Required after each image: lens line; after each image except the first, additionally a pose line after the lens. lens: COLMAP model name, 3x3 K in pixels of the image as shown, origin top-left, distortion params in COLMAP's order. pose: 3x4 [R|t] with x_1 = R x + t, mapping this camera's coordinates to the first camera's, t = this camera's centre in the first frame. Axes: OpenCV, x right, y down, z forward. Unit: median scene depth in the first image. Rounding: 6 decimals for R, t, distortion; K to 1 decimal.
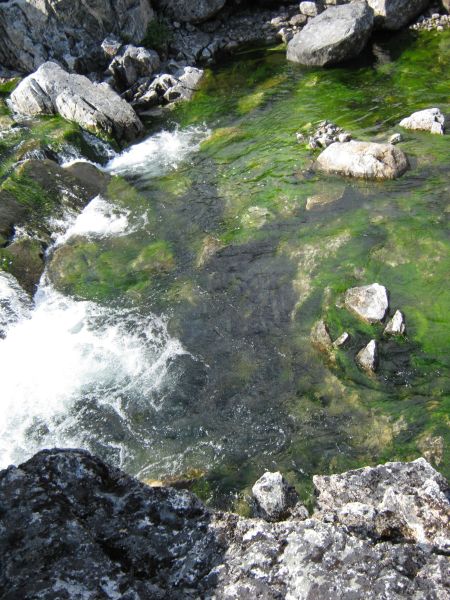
lens RADIAL K [[664.5, 0, 225.0], [0, 664.5, 300.0], [0, 0, 1]] dist [-0.102323, 0.063042]
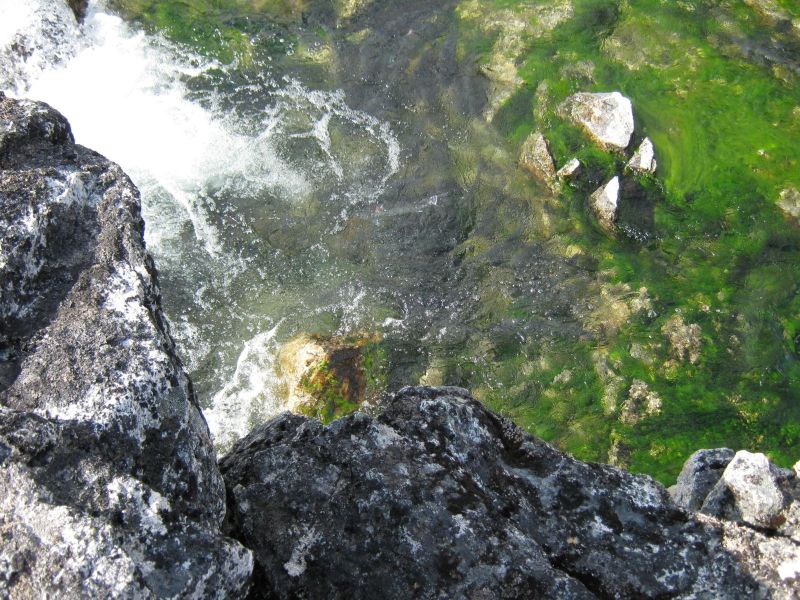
lens RADIAL K [[886.1, 0, 400.0], [0, 886.1, 300.0], [0, 0, 1]] dist [-0.102323, 0.063042]
pose [[0.967543, 0.101610, 0.231377, -0.214506], [-0.163360, 0.950059, 0.265897, -0.028732], [-0.192804, -0.295065, 0.935822, 0.117892]]
